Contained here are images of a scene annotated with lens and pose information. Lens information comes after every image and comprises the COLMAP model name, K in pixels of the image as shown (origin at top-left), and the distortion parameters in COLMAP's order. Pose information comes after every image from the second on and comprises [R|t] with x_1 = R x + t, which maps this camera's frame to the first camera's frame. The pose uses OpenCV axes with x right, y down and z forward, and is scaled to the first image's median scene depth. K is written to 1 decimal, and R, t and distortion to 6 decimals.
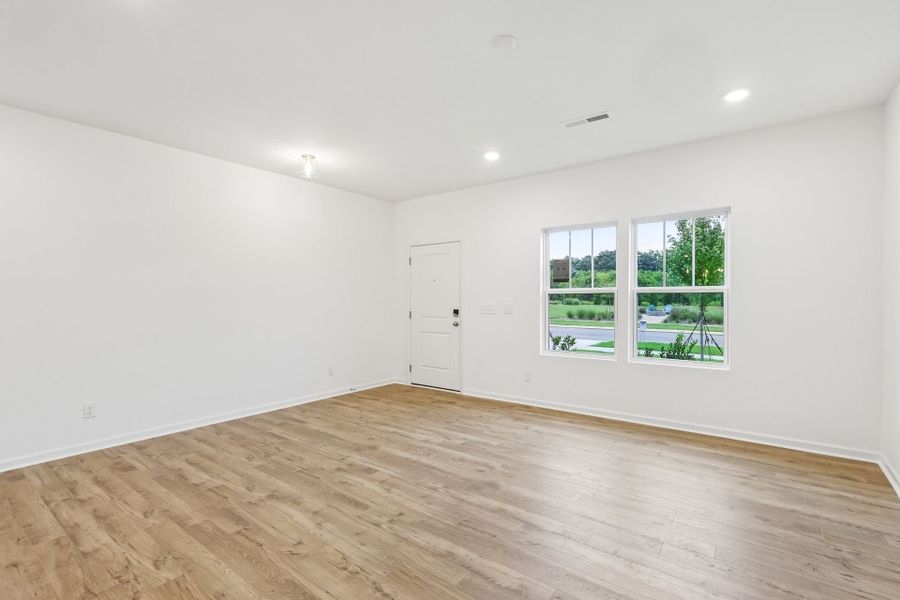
lens RADIAL K [[417.2, 0, 453.3], [0, 417.2, 301.5], [0, 0, 1]] dist [0.005215, 0.001651]
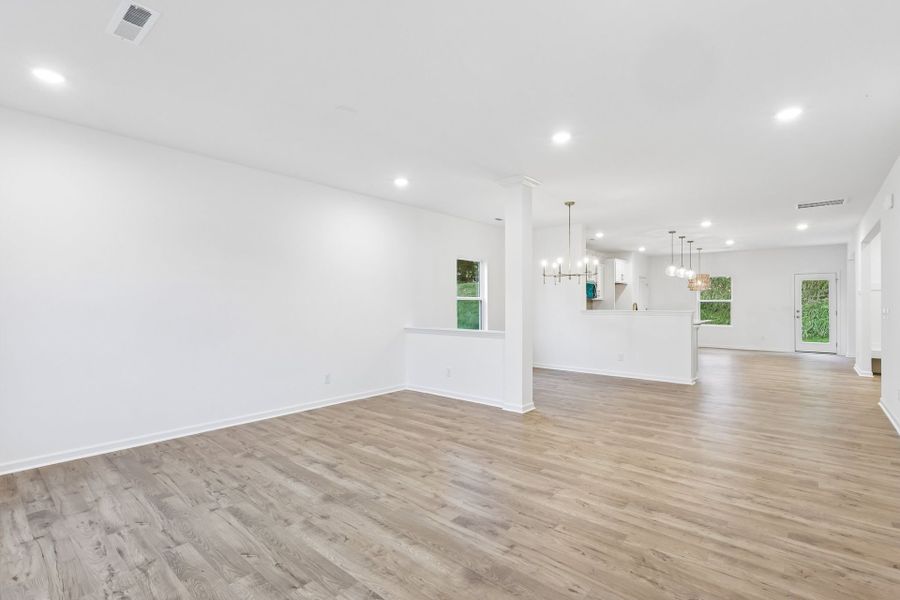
lens RADIAL K [[417.2, 0, 453.3], [0, 417.2, 301.5], [0, 0, 1]] dist [0.005215, 0.001651]
pose [[-0.998360, 0.004372, 0.057083, -0.220798], [0.004505, 0.999987, 0.002198, -0.008927], [-0.057072, 0.002452, -0.998367, 1.720502]]
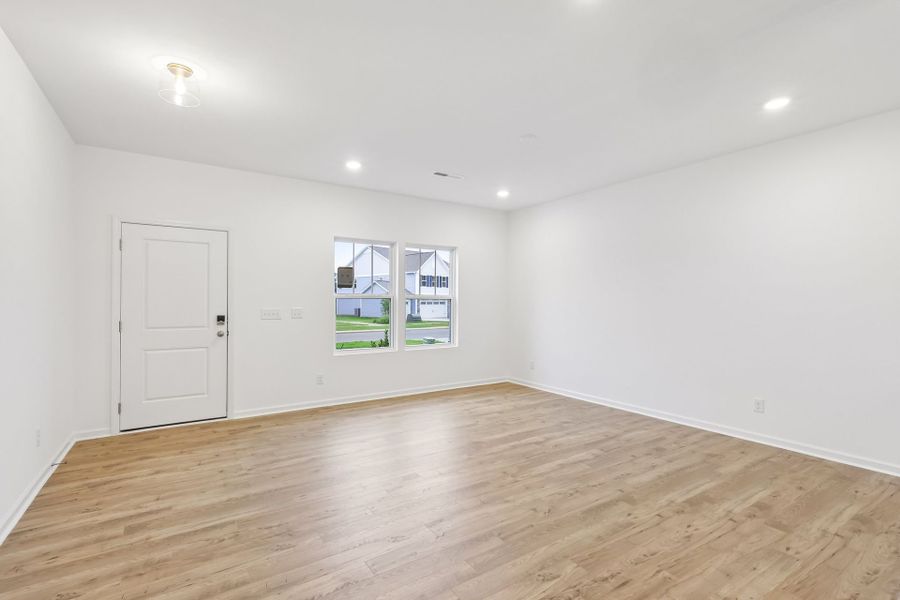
lens RADIAL K [[417.2, 0, 453.3], [0, 417.2, 301.5], [0, 0, 1]] dist [0.005215, 0.001651]
pose [[0.327229, 0.009689, 0.944895, -1.059602], [0.002977, 0.999932, -0.011285, 0.004897], [-0.944940, 0.006506, 0.327178, 0.563328]]
